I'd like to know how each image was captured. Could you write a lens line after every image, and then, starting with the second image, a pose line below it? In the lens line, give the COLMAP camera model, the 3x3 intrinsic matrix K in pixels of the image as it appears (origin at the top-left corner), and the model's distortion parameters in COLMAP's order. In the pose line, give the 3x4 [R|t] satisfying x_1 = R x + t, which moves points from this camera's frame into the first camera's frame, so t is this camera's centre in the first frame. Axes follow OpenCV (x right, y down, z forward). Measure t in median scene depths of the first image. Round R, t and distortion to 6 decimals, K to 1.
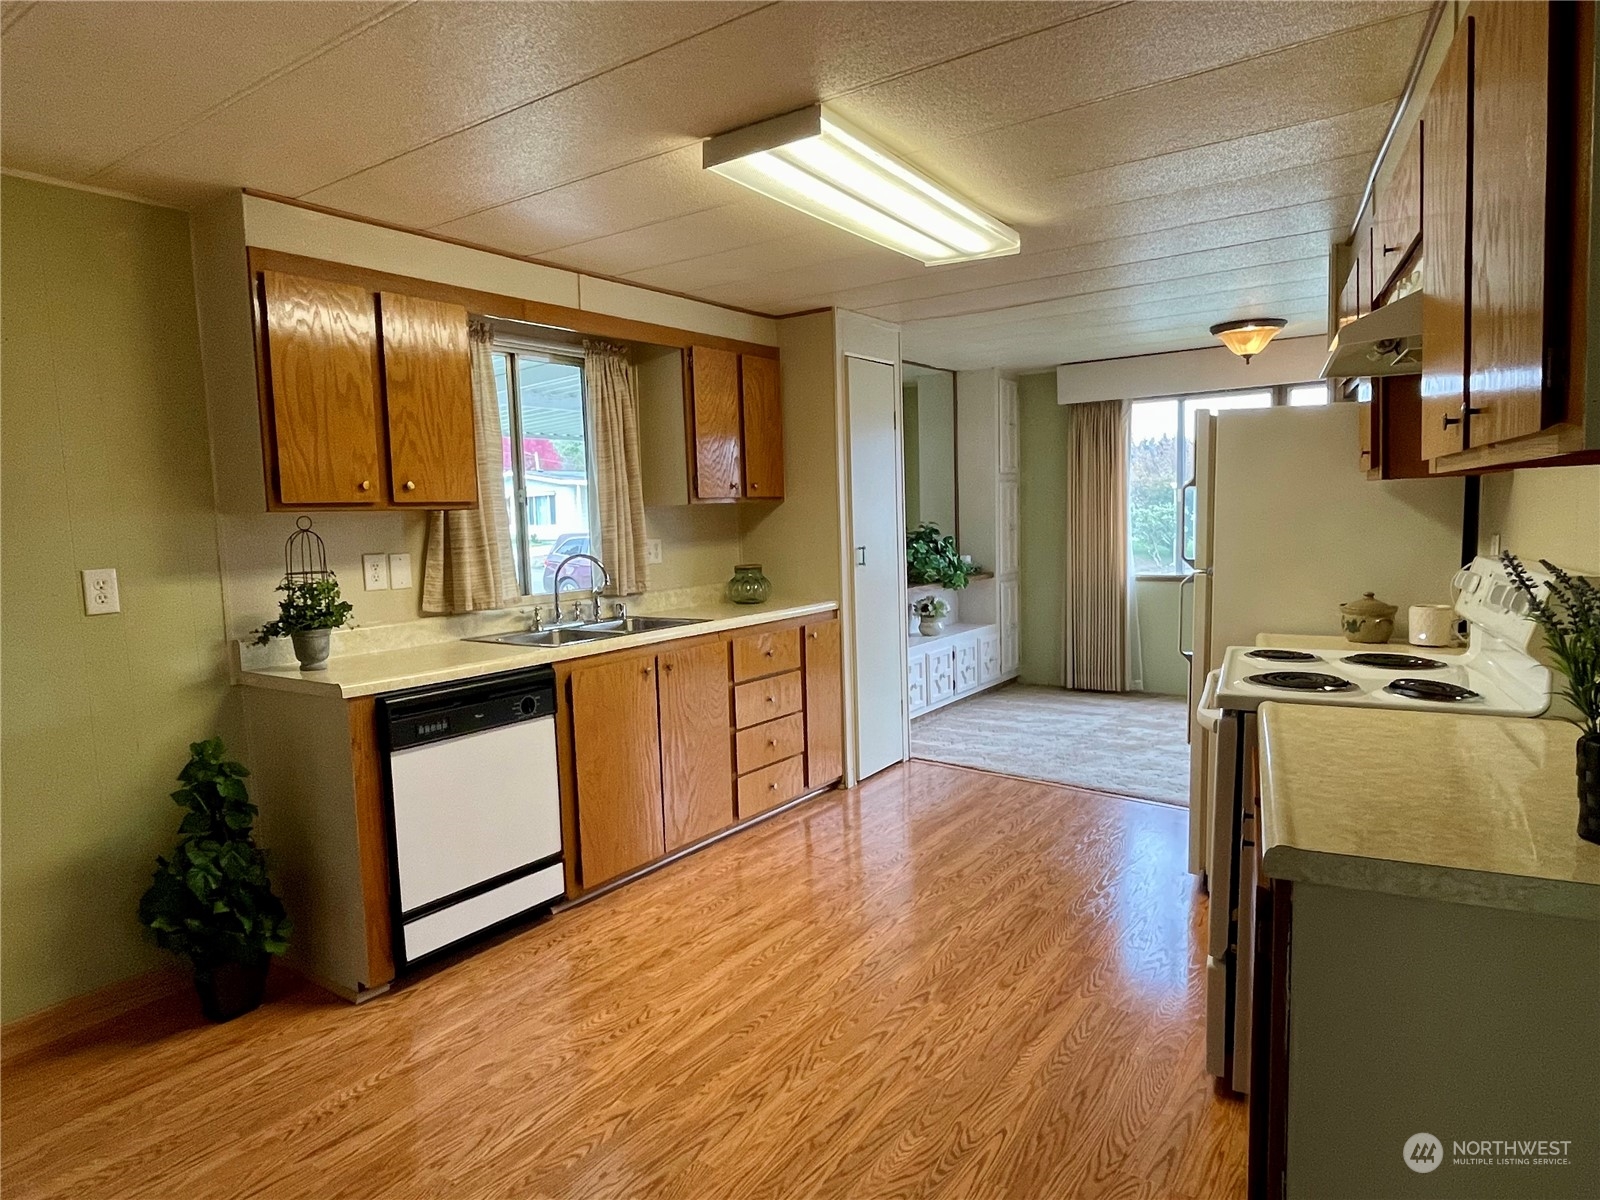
lens RADIAL K [[974.5, 0, 801.8], [0, 974.5, 601.2], [0, 0, 1]] dist [-0.038364, -0.000304]
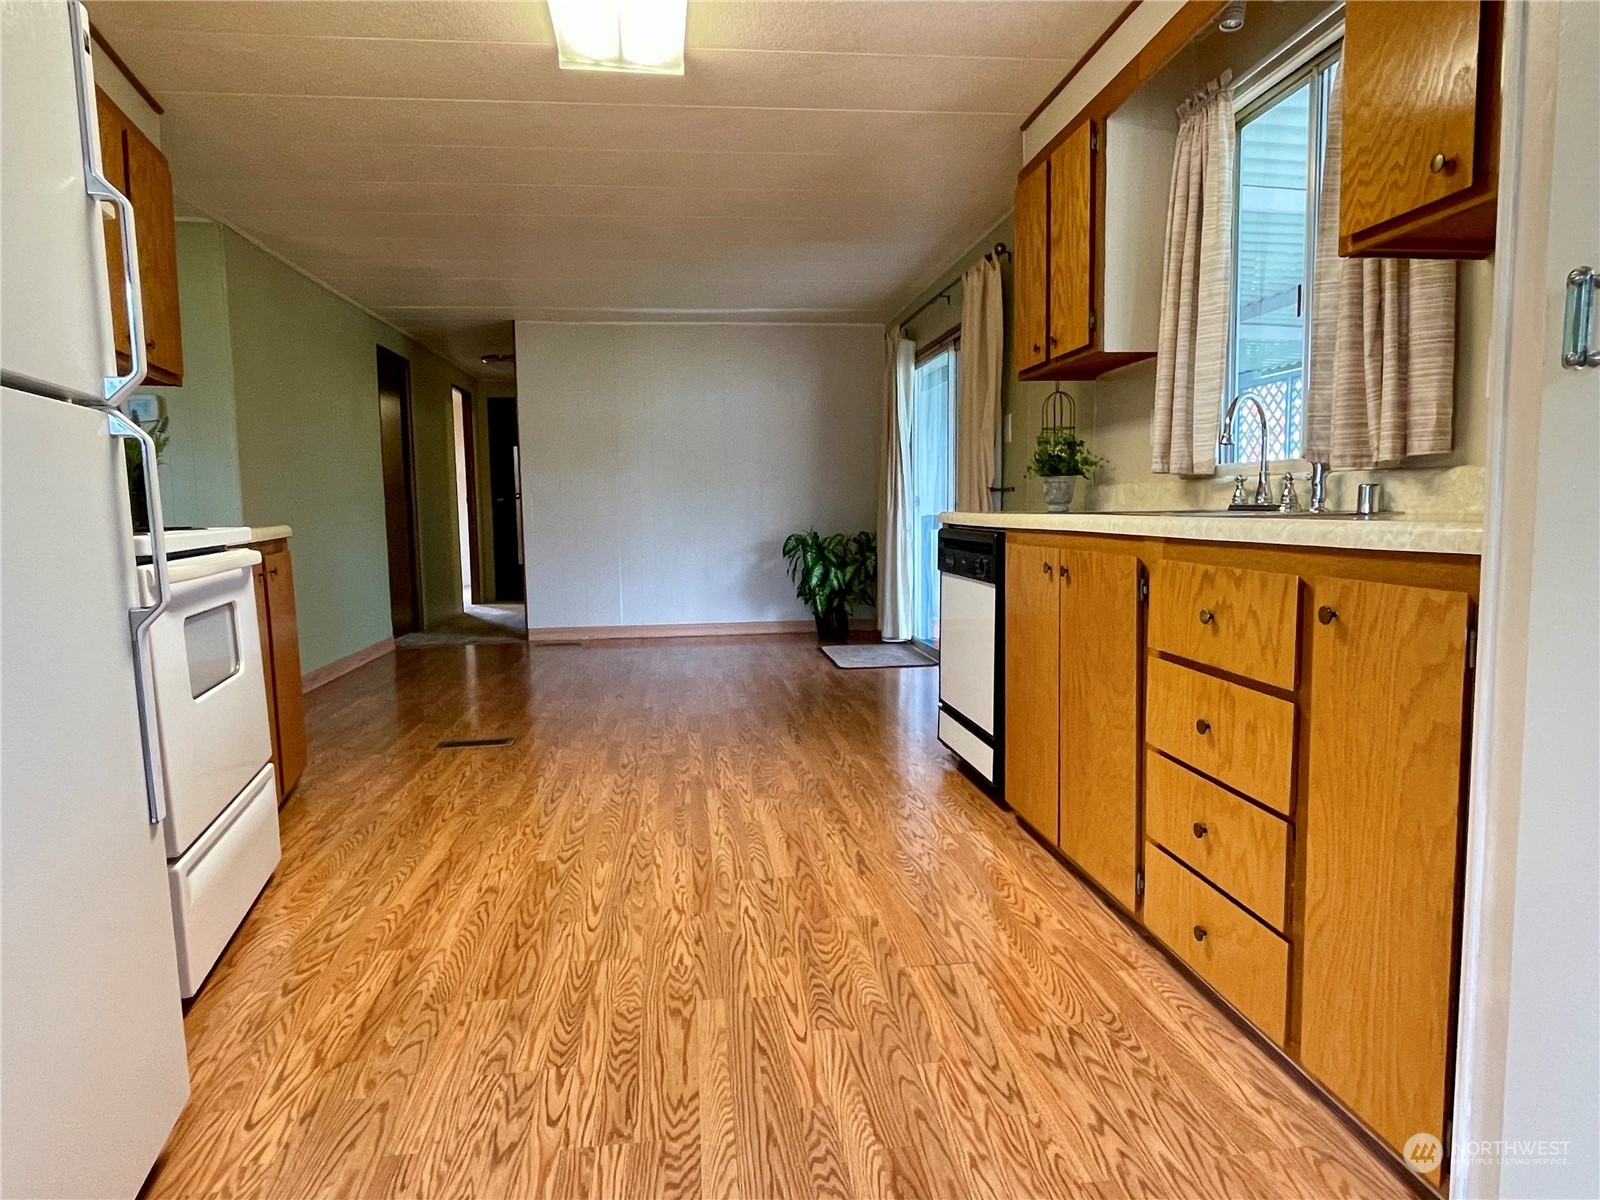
lens RADIAL K [[974.5, 0, 802.5], [0, 974.5, 601.7], [0, 0, 1]] dist [-0.038364, -0.000304]
pose [[-0.744397, 0.106861, -0.659131, 0.526330], [-0.025573, 0.981825, 0.188059, -0.036628], [0.667247, 0.156846, -0.728135, 1.704726]]
